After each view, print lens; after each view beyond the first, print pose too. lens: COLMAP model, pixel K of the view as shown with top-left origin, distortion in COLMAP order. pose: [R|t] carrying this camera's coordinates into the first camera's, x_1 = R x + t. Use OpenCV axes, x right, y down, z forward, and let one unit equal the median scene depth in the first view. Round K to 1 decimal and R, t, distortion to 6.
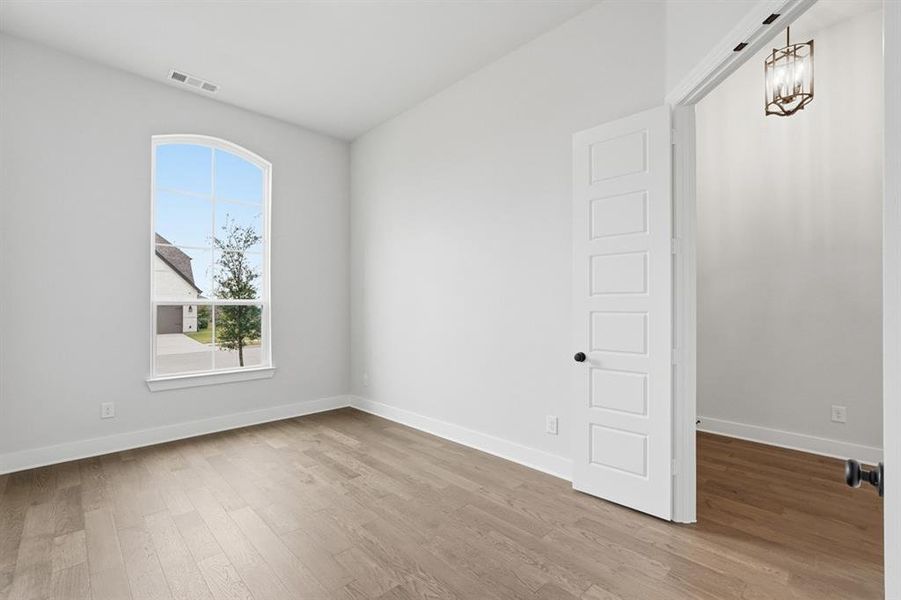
lens RADIAL K [[400.8, 0, 446.1], [0, 400.8, 303.1], [0, 0, 1]] dist [-0.001292, 0.000228]
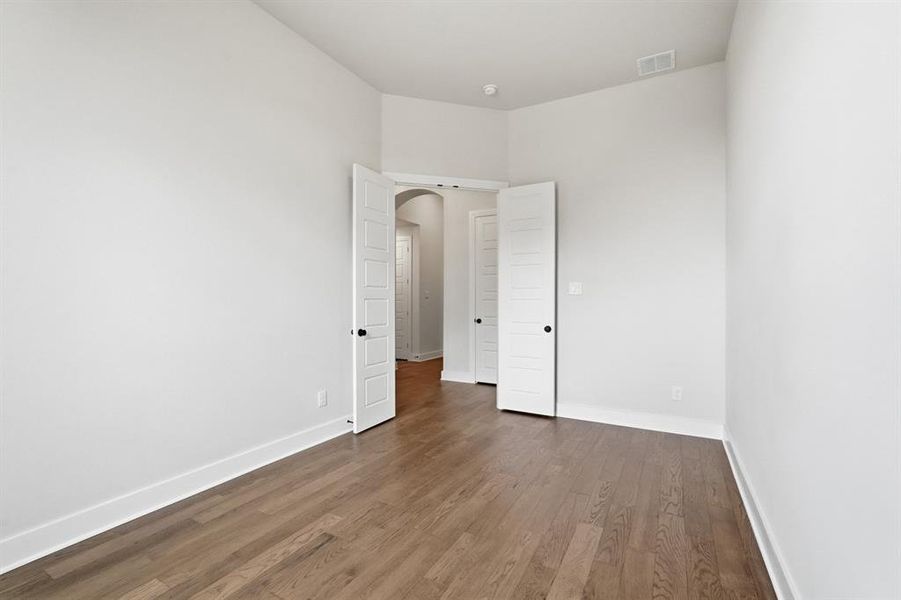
lens RADIAL K [[400.8, 0, 446.1], [0, 400.8, 303.1], [0, 0, 1]] dist [-0.001292, 0.000228]
pose [[-0.289211, 0.003002, 0.957261, -0.935061], [-0.000400, 0.999995, -0.003257, 0.037153], [-0.957265, -0.001325, -0.289208, 1.004789]]
